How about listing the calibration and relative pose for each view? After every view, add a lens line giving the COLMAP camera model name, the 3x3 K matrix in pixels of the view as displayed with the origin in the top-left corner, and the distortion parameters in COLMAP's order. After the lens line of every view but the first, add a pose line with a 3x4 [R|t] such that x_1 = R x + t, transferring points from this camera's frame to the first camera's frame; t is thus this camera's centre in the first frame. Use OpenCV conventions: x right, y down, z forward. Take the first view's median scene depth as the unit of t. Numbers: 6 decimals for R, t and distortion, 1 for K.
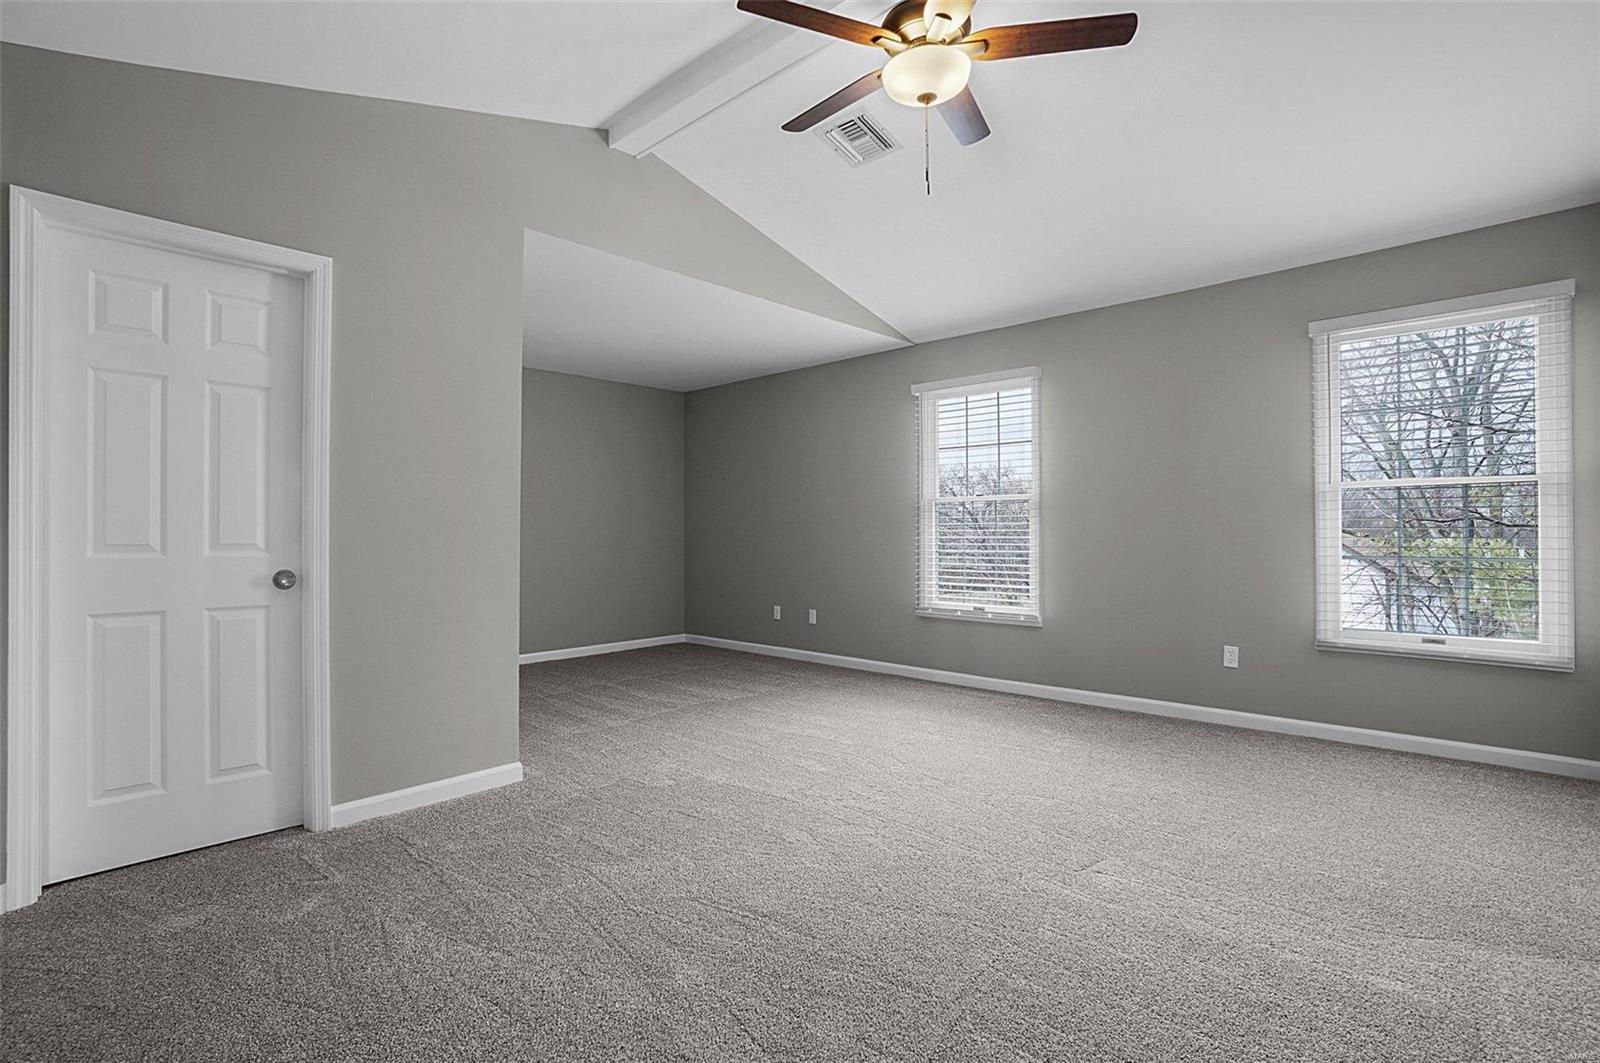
lens RADIAL K [[777.3, 0, 800.0], [0, 777.3, 531.5], [0, 0, 1]] dist [-0.000617, 0.000045]
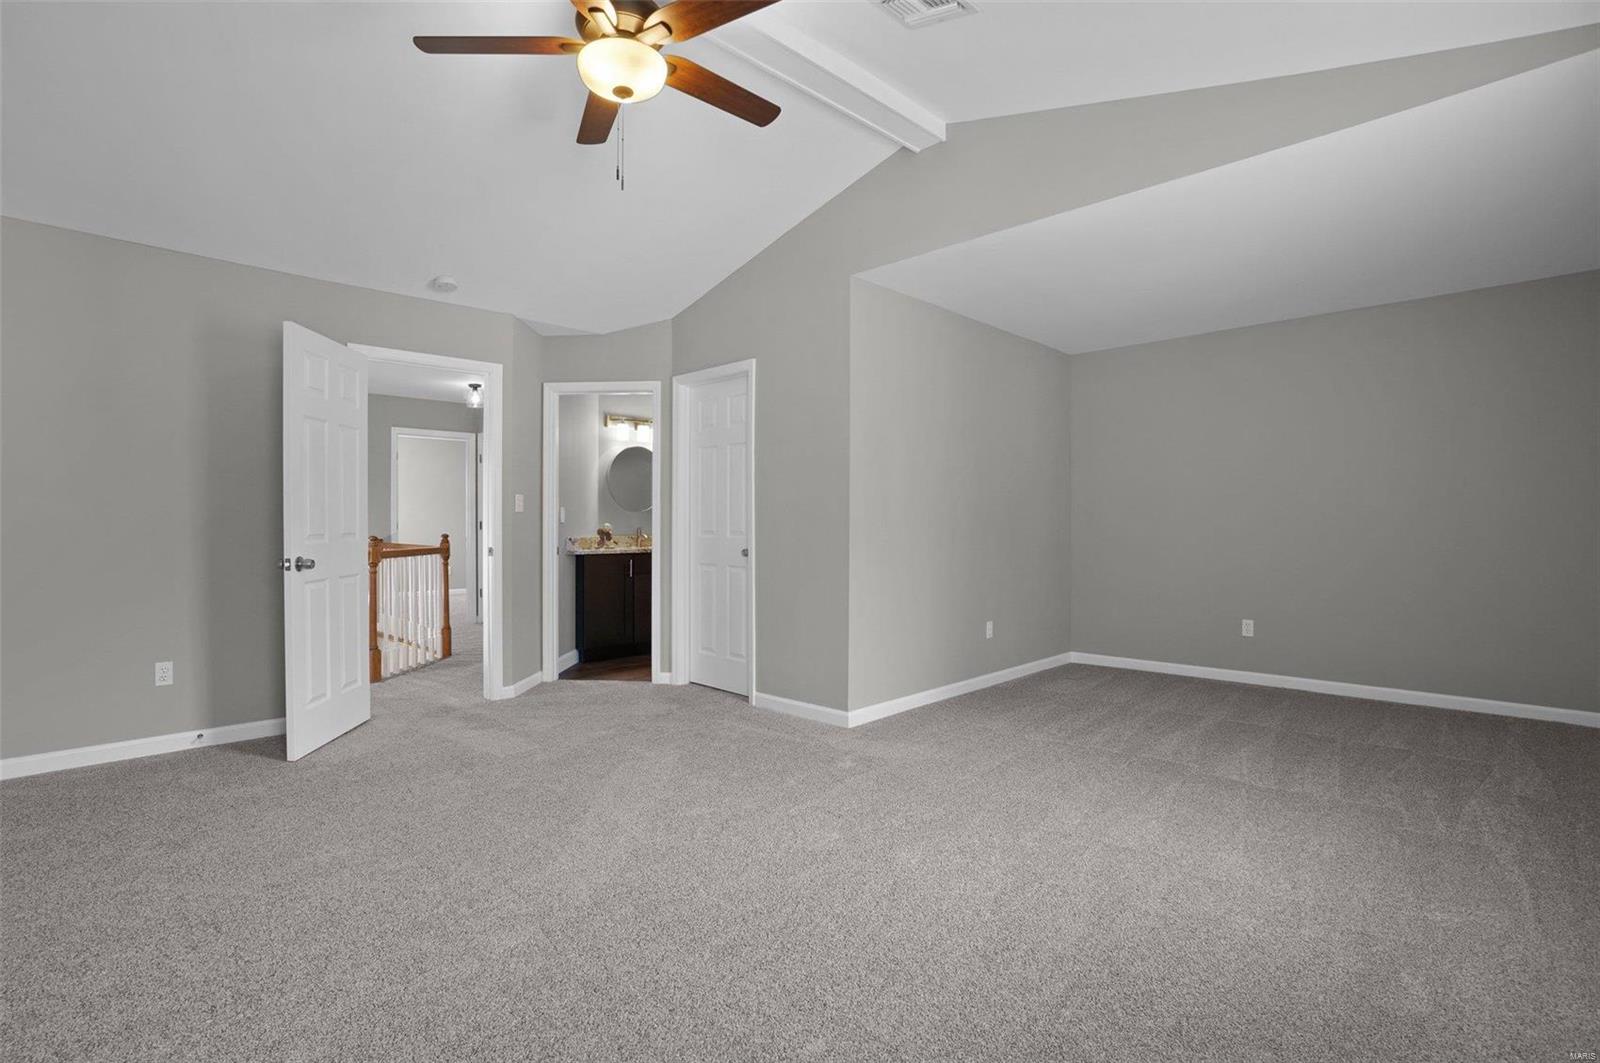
lens RADIAL K [[777.3, 0, 800.0], [0, 777.3, 531.5], [0, 0, 1]] dist [-0.000617, 0.000045]
pose [[-0.025252, 0.015192, -0.999566, 1.050051], [0.002296, 0.999883, 0.015139, -0.008609], [0.999678, -0.001913, -0.025284, 1.161354]]
